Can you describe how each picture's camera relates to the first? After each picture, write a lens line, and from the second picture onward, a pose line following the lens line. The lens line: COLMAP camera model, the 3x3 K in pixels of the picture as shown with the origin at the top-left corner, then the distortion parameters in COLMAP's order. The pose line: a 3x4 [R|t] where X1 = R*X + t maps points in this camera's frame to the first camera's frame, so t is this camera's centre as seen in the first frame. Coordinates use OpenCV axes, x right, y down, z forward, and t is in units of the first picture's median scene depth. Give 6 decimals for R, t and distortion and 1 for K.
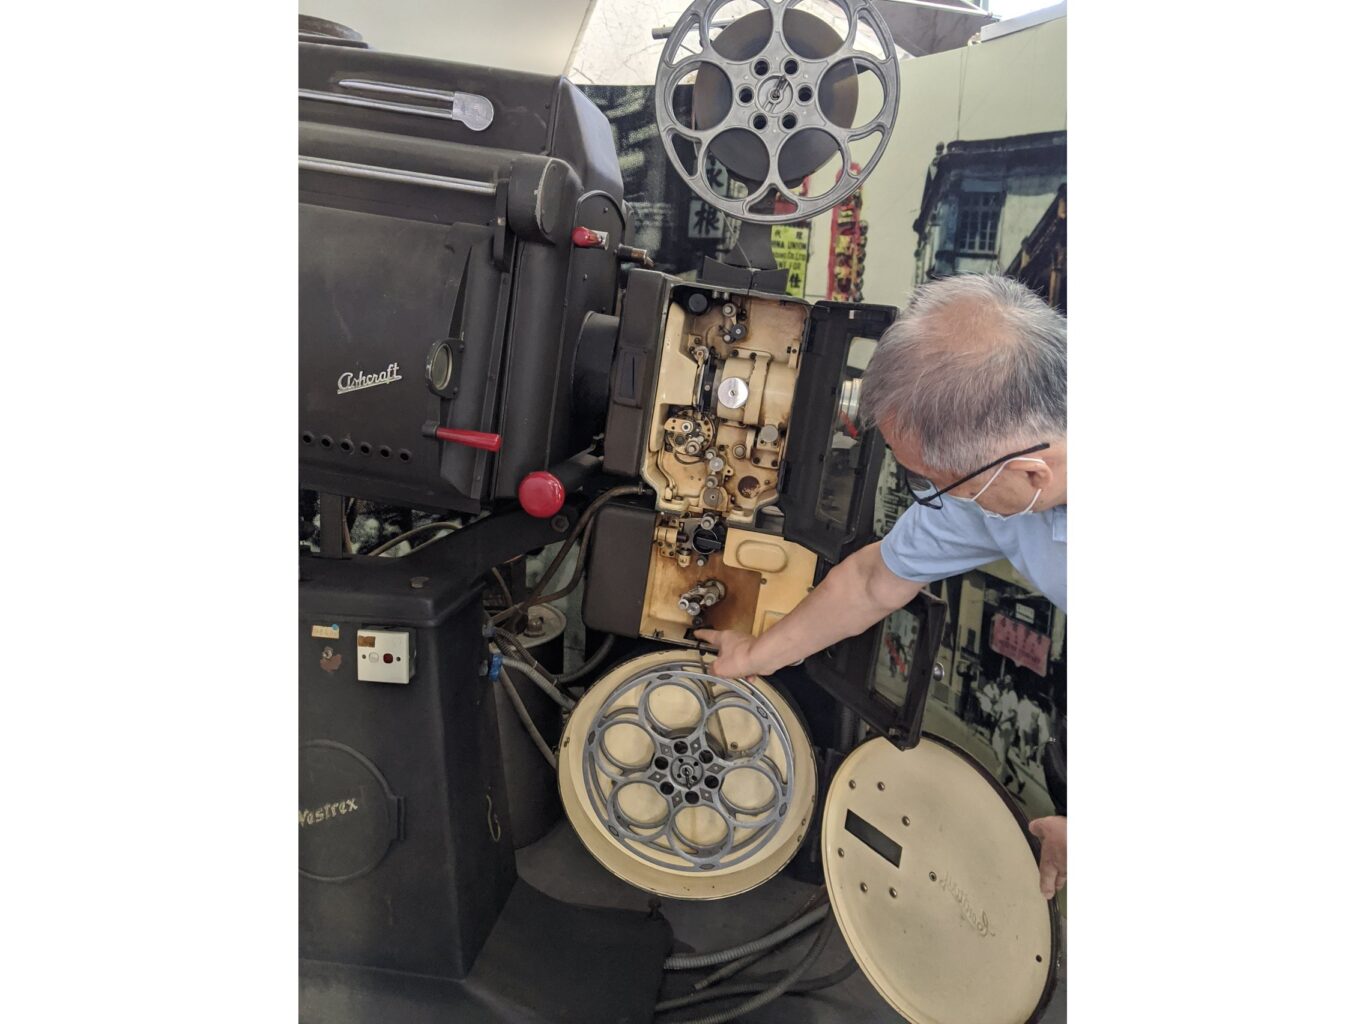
lens RADIAL K [[1118.0, 0, 683.0], [0, 1118.0, 512.0], [0, 0, 1]] dist [0.005174, -0.000535]
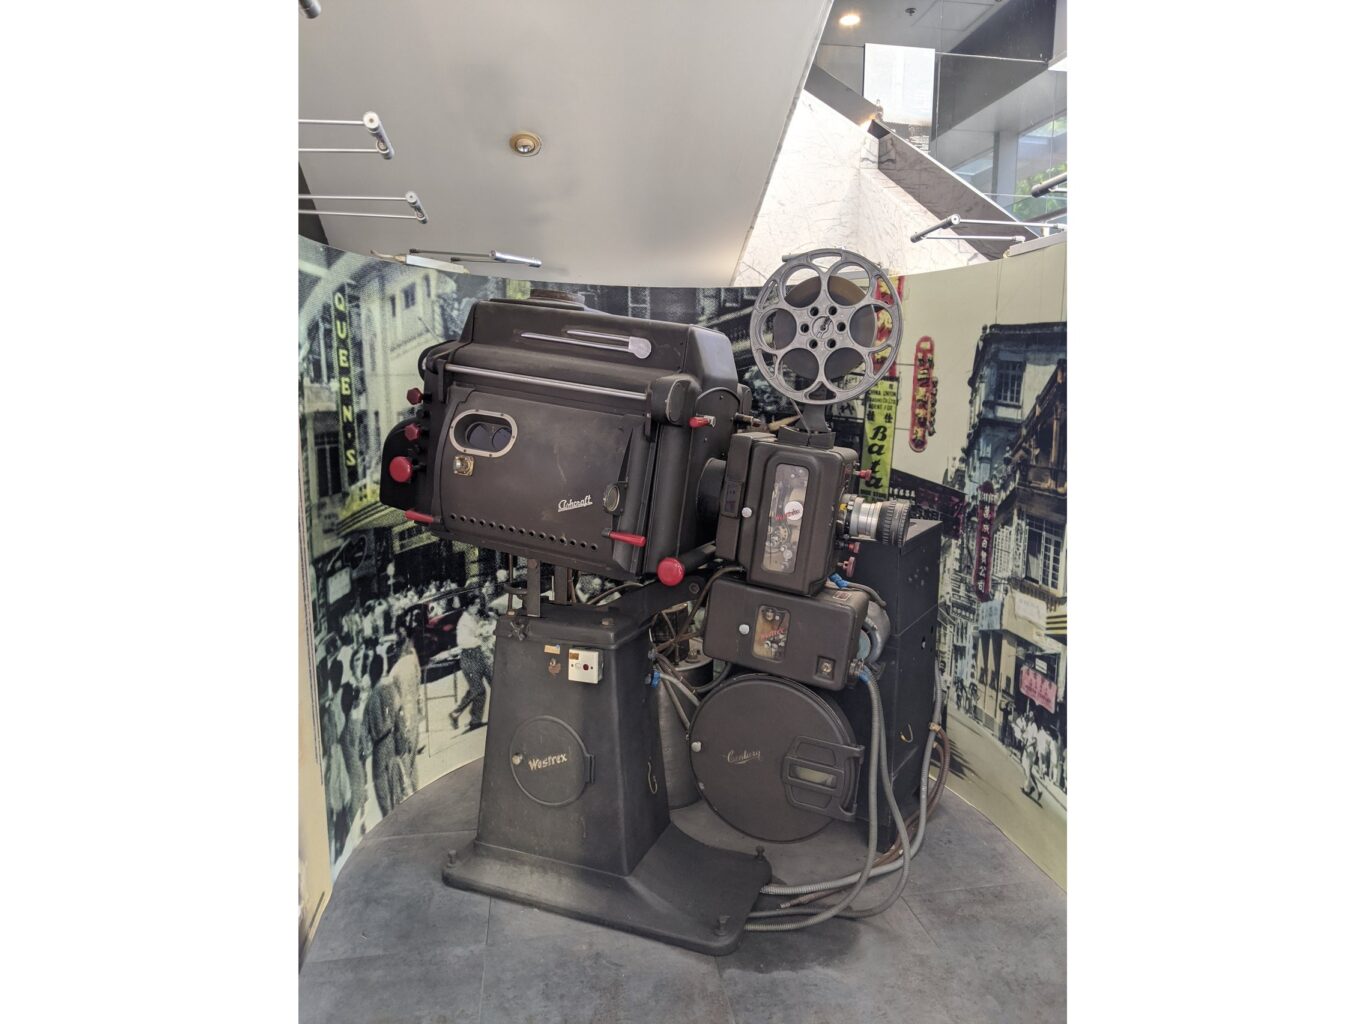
lens RADIAL K [[1043.4, 0, 653.8], [0, 1043.4, 505.0], [0, 0, 1]] dist [0.054273, -0.006477]
pose [[0.965763, 0.014035, -0.259047, 0.186775], [-0.029651, 0.997964, -0.056474, -0.019452], [0.257727, 0.062222, 0.964212, -0.388654]]
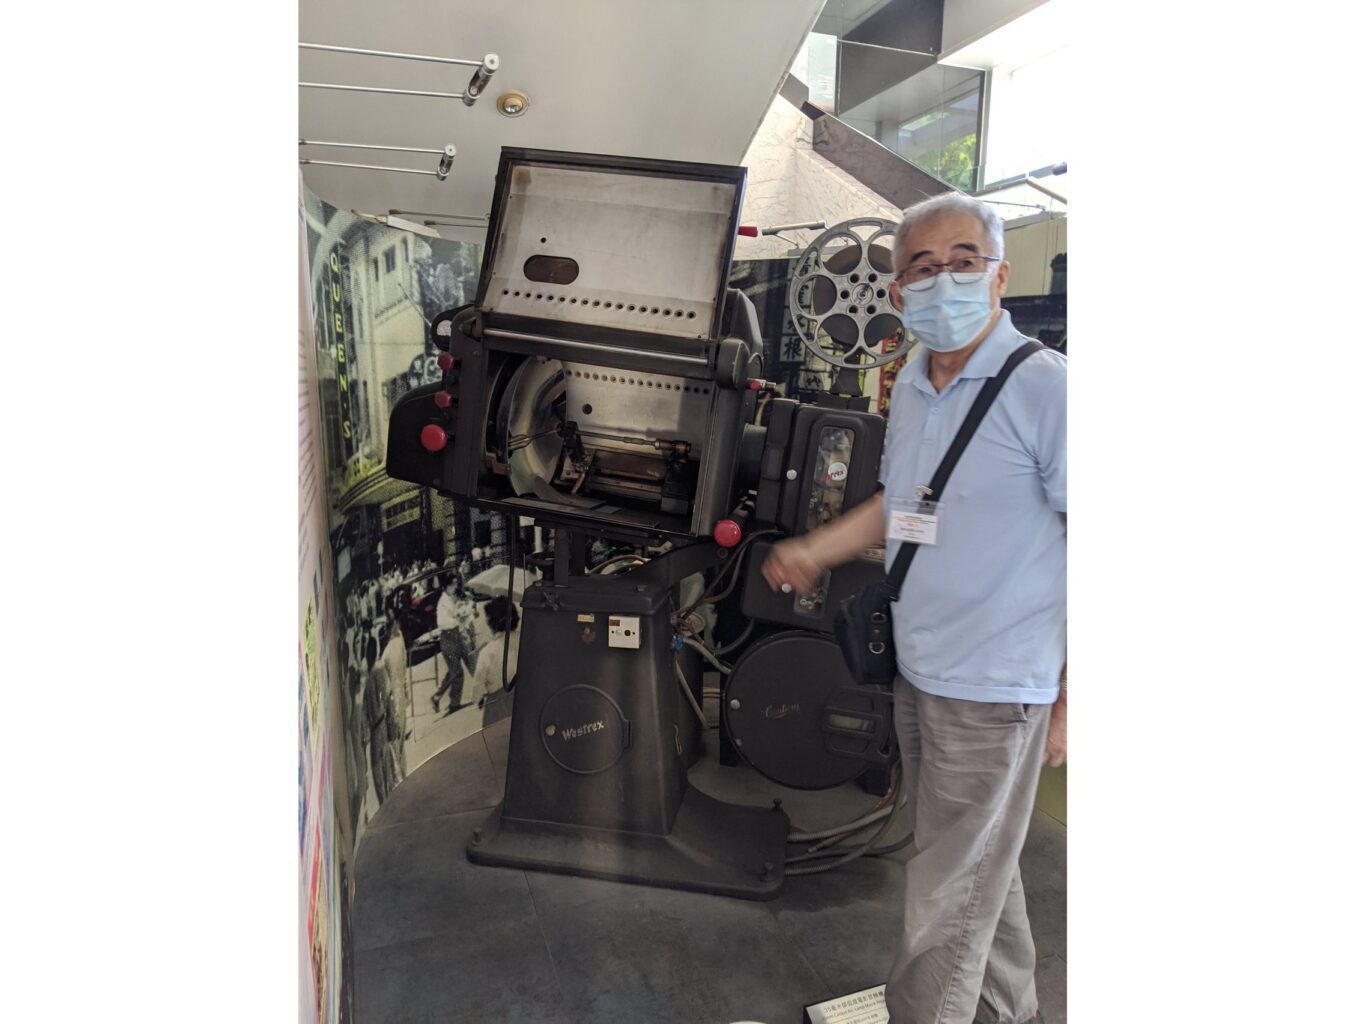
lens RADIAL K [[1058.3, 0, 635.4], [0, 1058.3, 535.4], [0, 0, 1]] dist [0.069748, 0.000766]
pose [[0.998766, -0.008466, -0.048928, -0.142038], [0.007024, 0.999538, -0.029580, 0.026591], [0.049156, 0.029200, 0.998364, -0.468453]]
